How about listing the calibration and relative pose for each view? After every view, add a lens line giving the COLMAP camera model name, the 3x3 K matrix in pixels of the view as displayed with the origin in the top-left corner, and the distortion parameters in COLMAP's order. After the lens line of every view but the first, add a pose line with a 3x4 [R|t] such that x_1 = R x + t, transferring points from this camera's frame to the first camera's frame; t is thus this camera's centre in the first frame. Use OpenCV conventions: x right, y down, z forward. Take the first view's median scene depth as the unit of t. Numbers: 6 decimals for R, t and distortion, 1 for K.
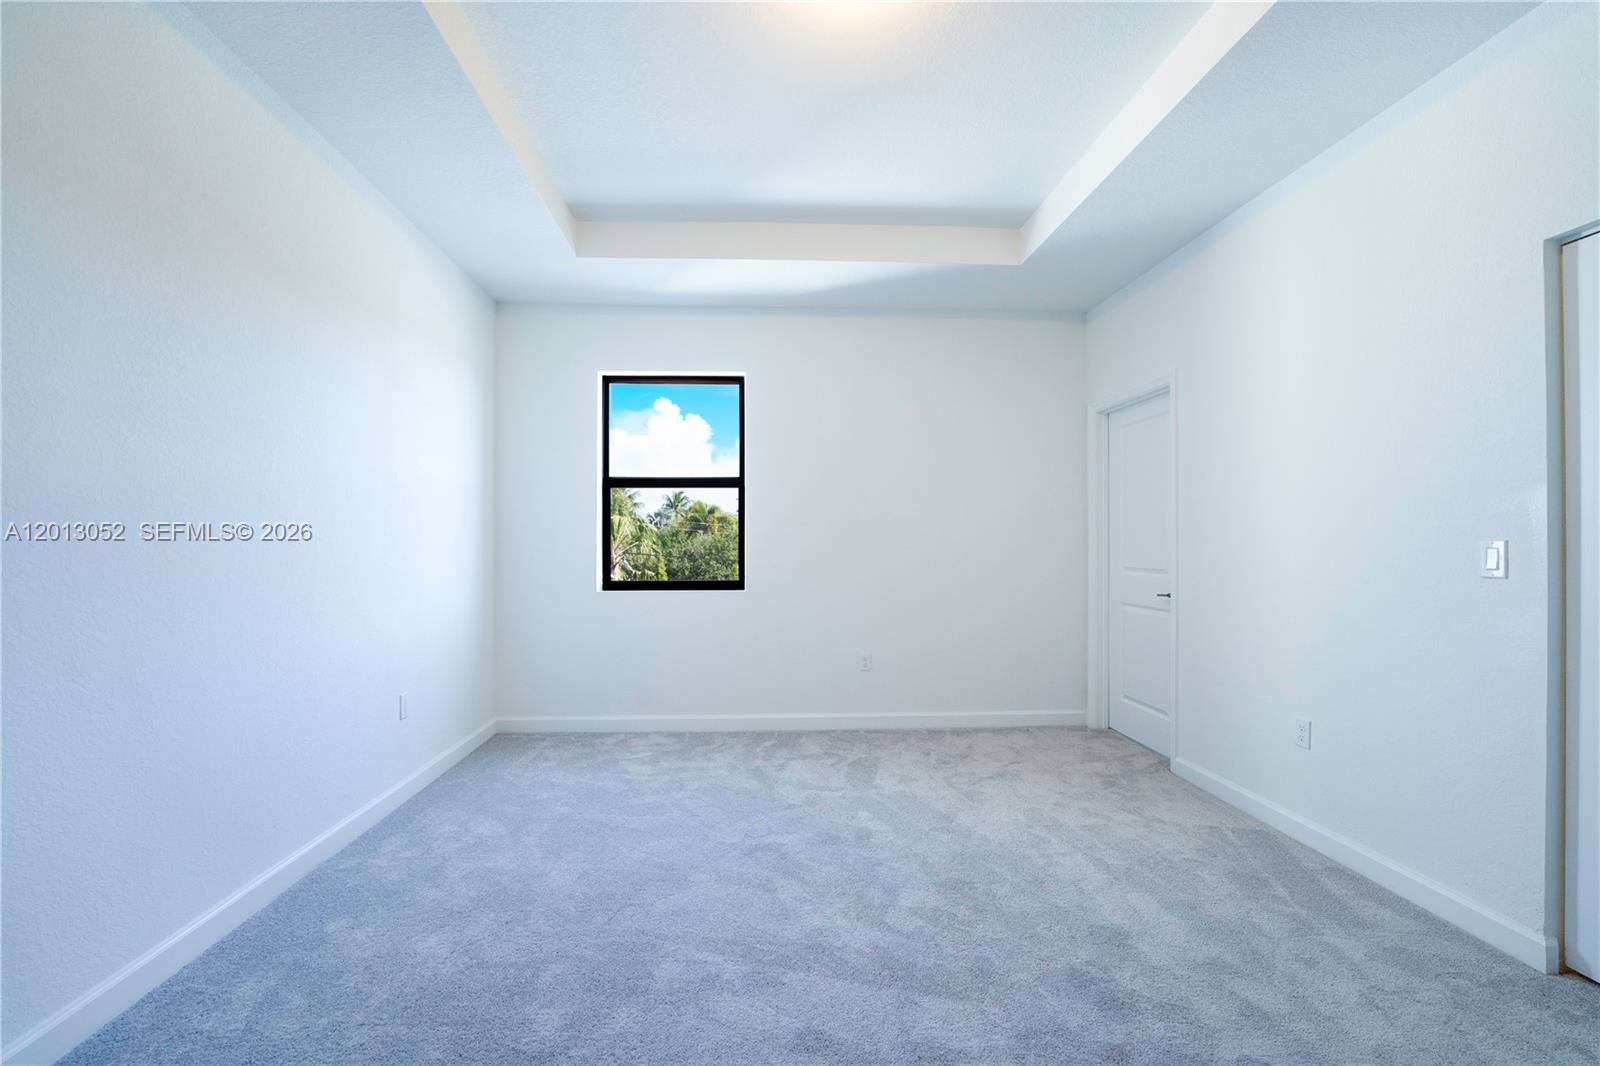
lens RADIAL K [[659.2, 0, 769.5], [0, 659.2, 547.7], [0, 0, 1]] dist [-0.021863, 0.002355]
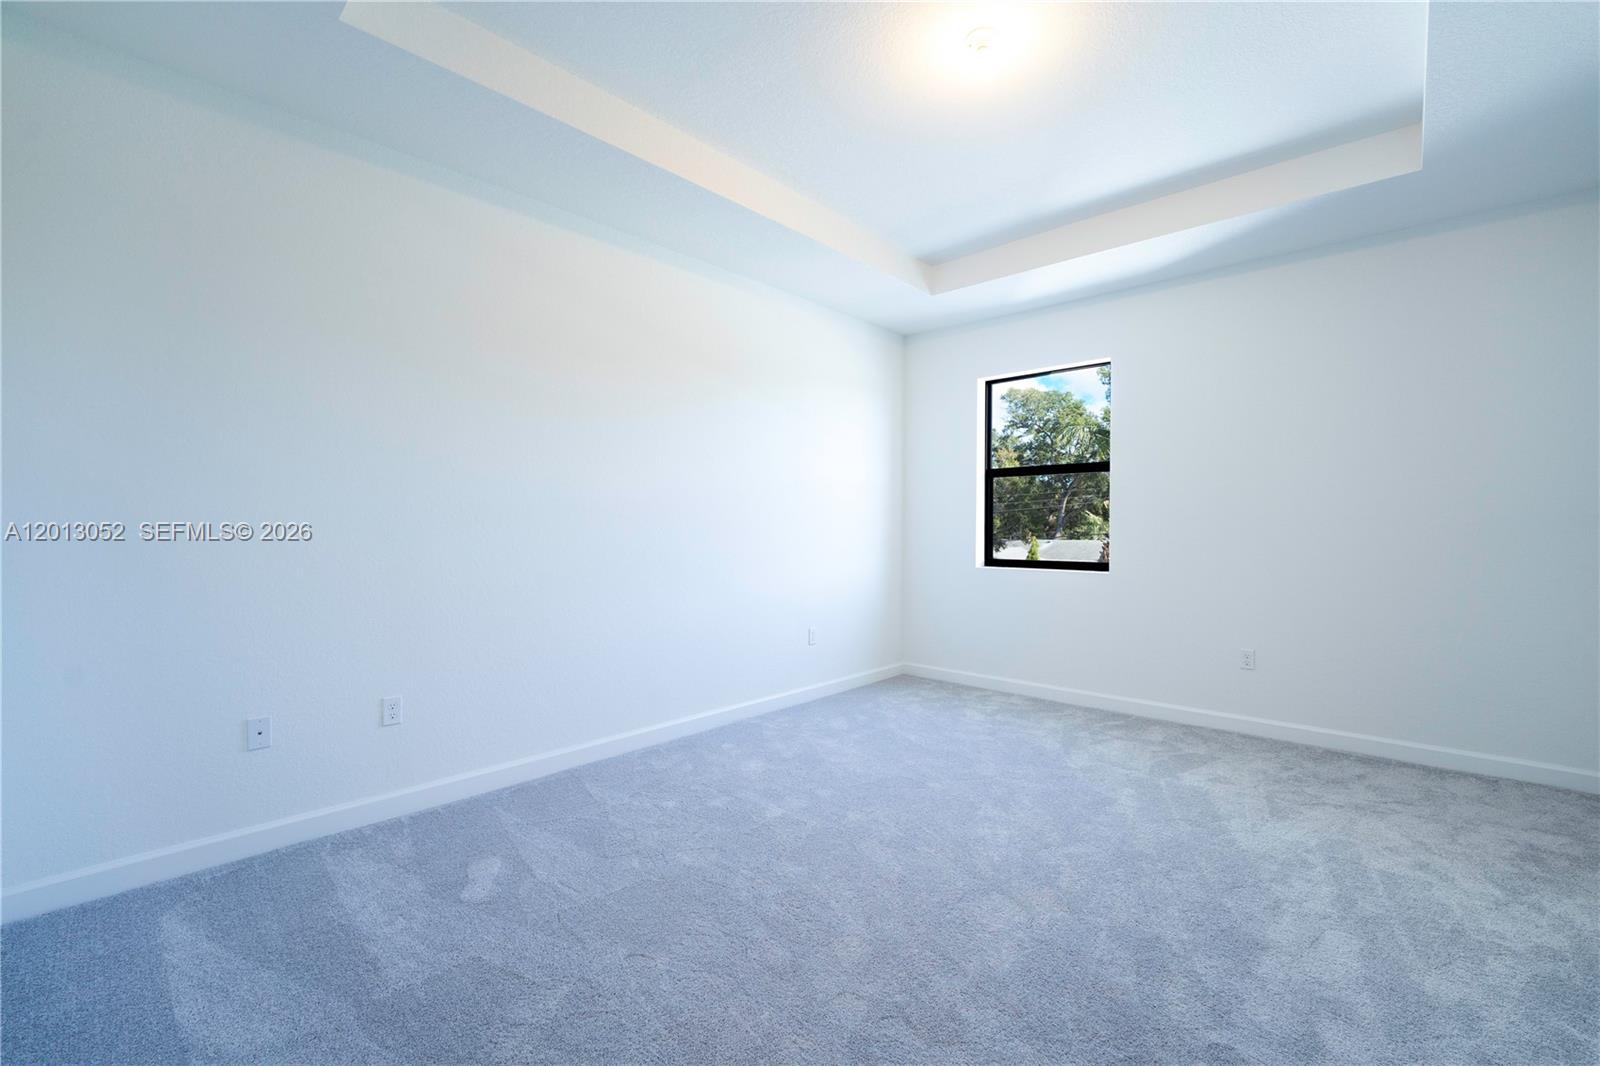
lens RADIAL K [[659.2, 0, 801.6], [0, 659.2, 528.2], [0, 0, 1]] dist [-0.021863, 0.002355]
pose [[0.715941, 0.004989, -0.698143, 0.403598], [-0.008369, 0.999964, -0.001436, 0.003085], [0.698110, 0.006871, 0.715957, -0.068754]]
